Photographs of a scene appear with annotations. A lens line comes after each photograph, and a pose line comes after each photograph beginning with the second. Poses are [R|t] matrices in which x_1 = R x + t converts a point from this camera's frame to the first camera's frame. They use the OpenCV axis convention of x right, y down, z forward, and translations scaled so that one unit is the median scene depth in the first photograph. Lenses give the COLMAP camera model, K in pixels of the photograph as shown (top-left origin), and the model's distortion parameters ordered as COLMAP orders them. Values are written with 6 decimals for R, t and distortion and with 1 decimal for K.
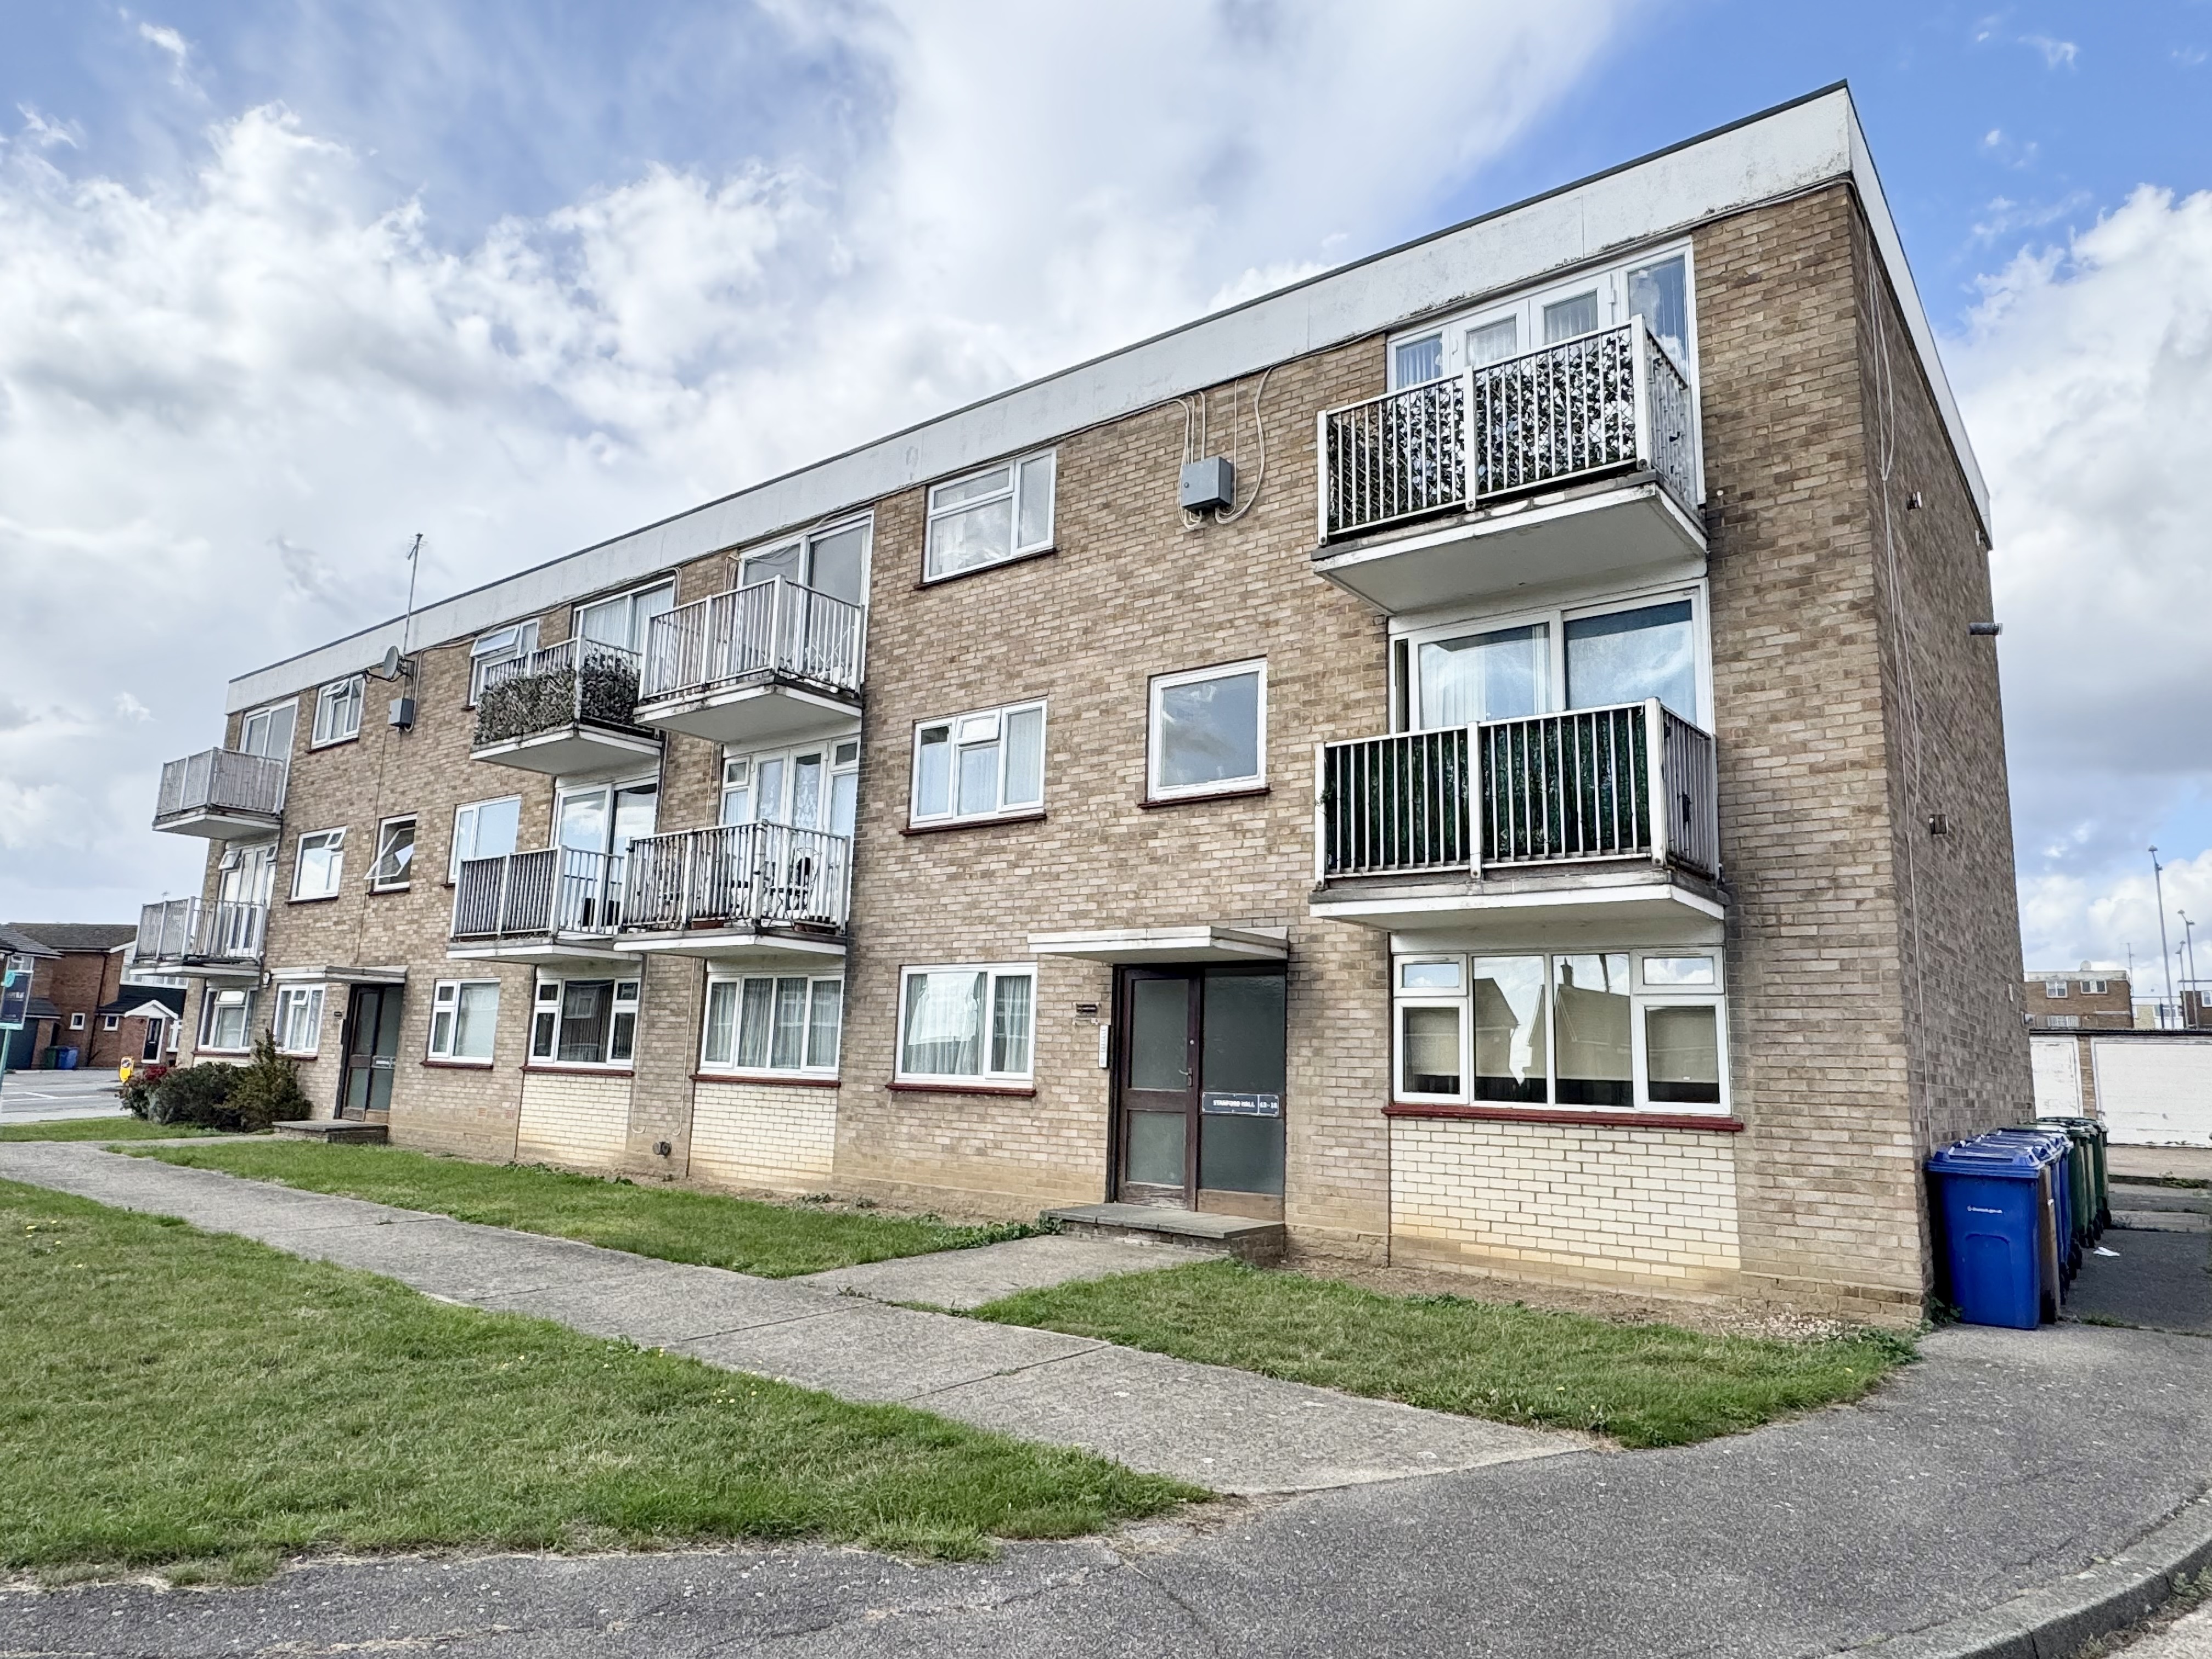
lens RADIAL K [[1360.4, 0, 1106.0], [0, 1360.4, 829.5], [0, 0, 1]] dist [0.004965, 0.000669]
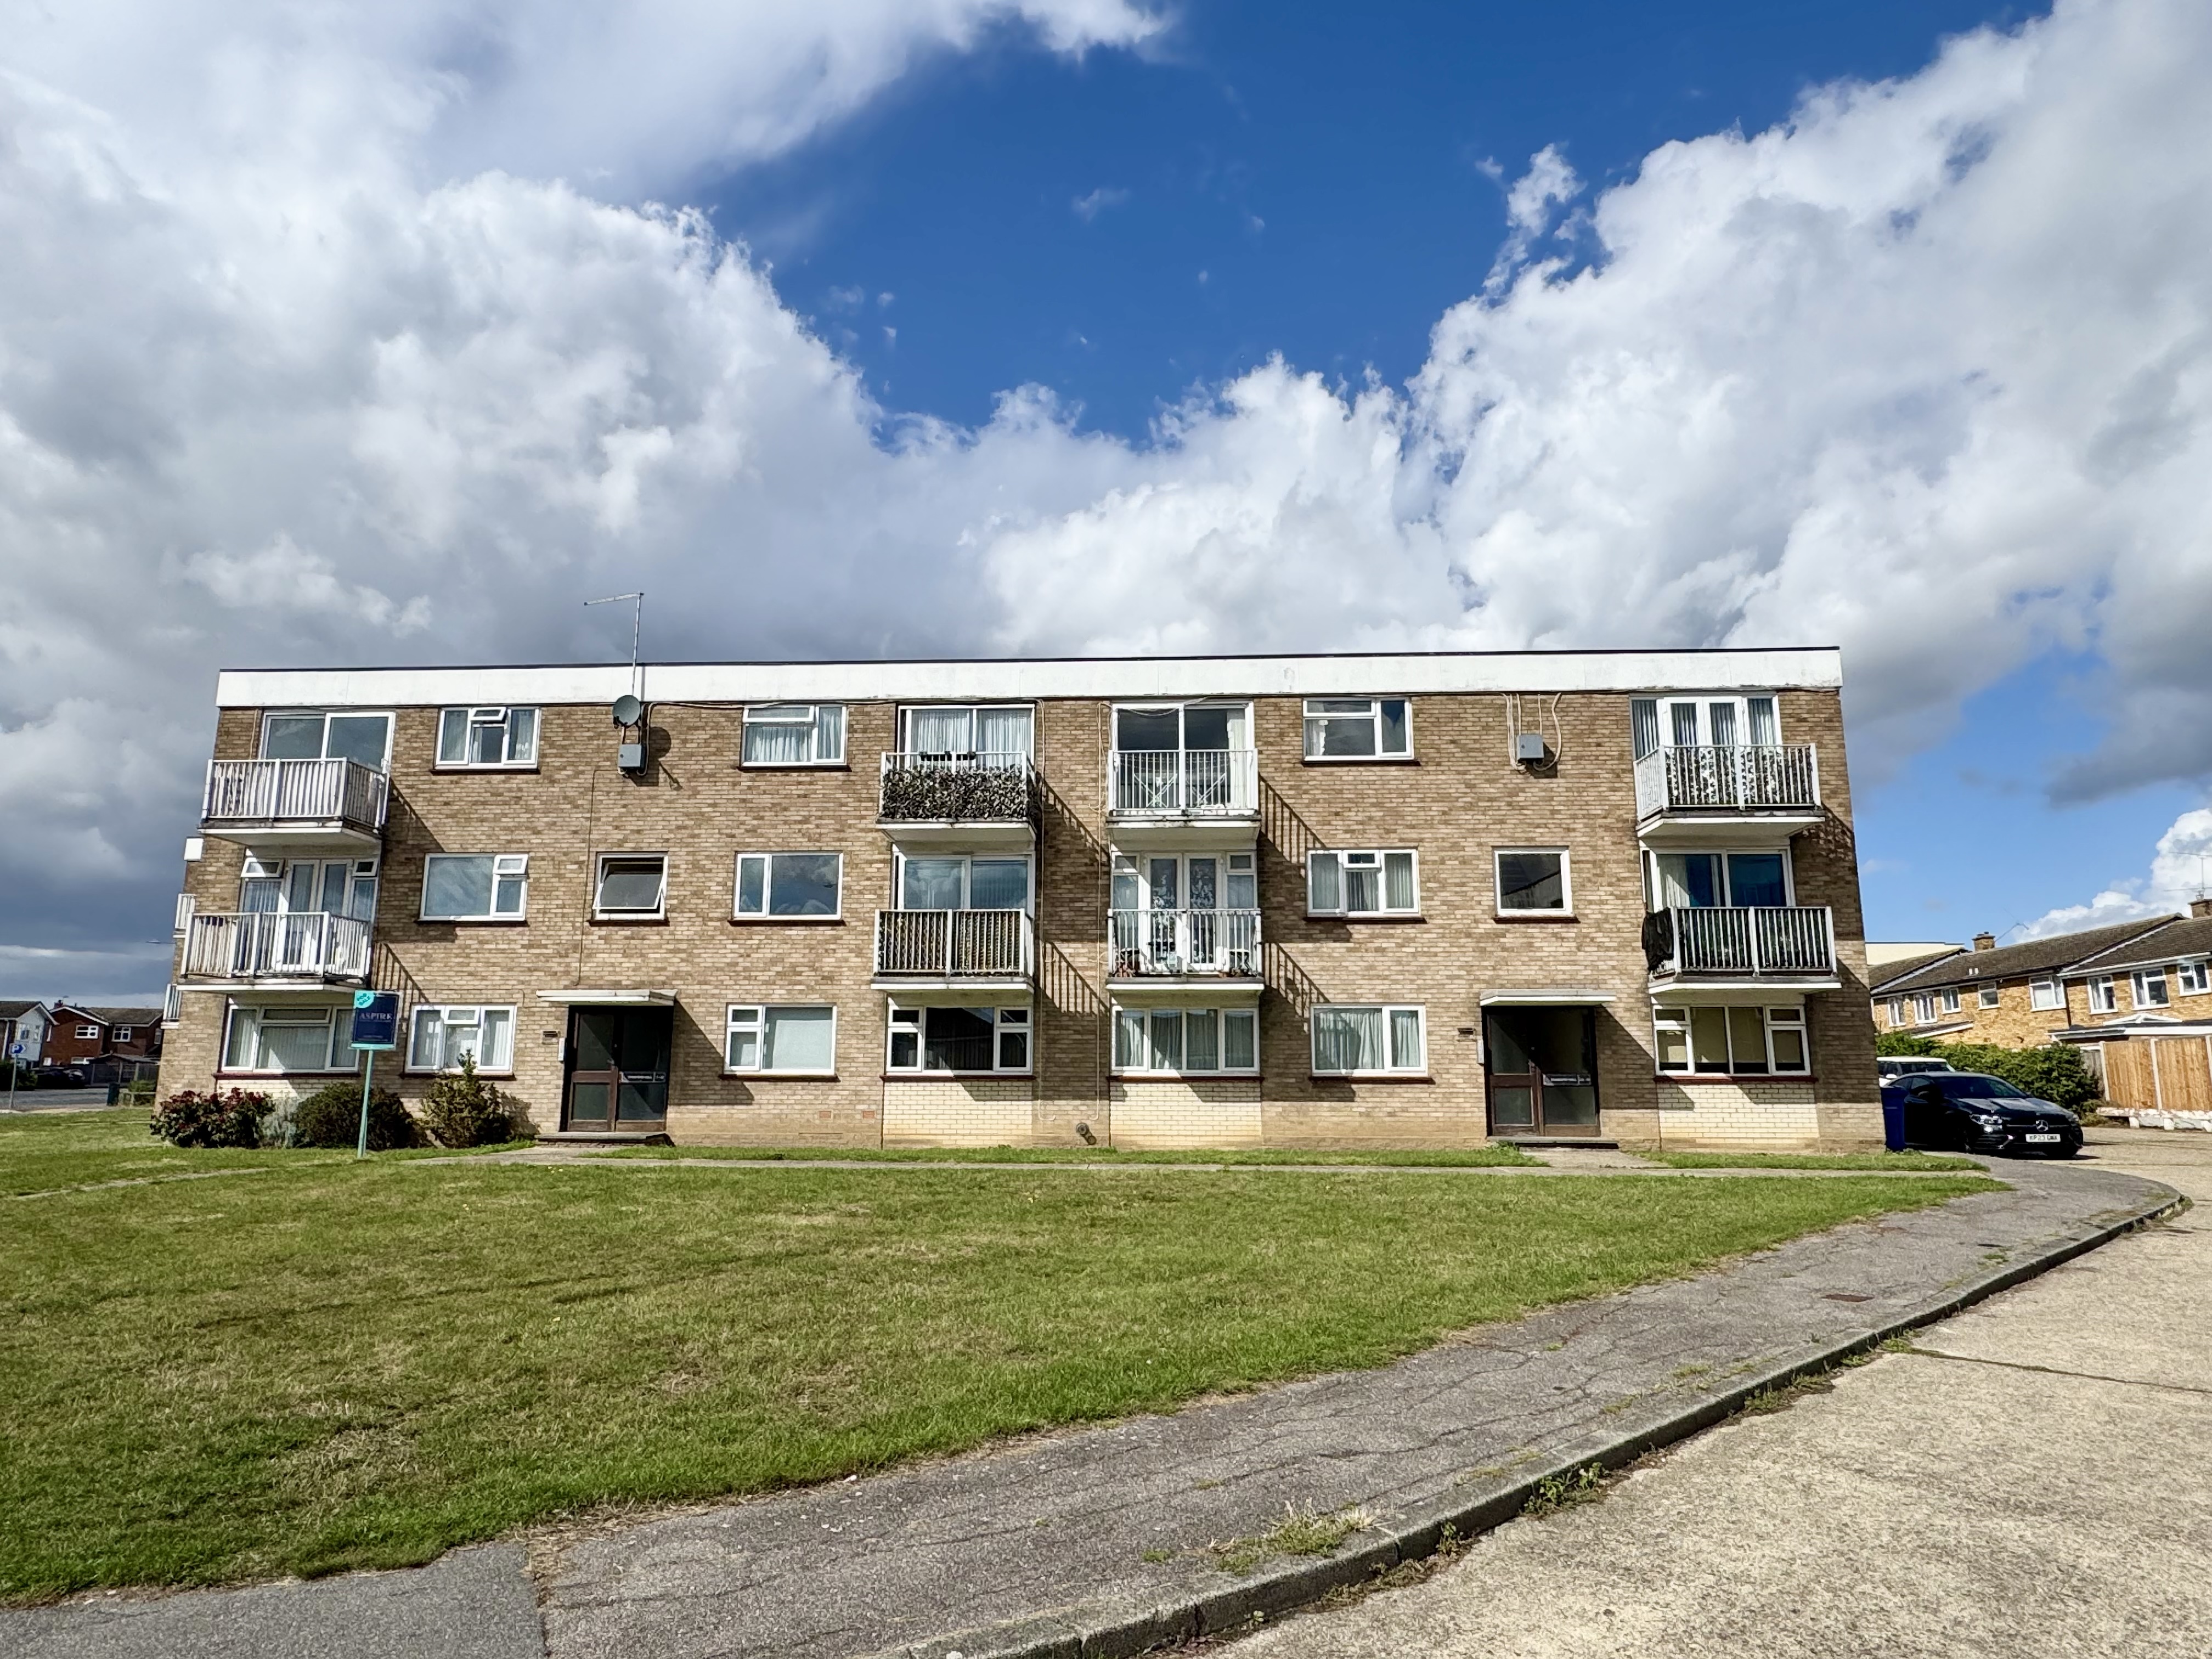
lens RADIAL K [[1360.4, 0, 1106.0], [0, 1360.4, 829.5], [0, 0, 1]] dist [0.004965, 0.000669]
pose [[0.822843, 0.078549, 0.562814, -1.373526], [-0.075616, 0.996728, -0.028556, -0.043080], [-0.563216, -0.019061, 0.826090, -0.200345]]
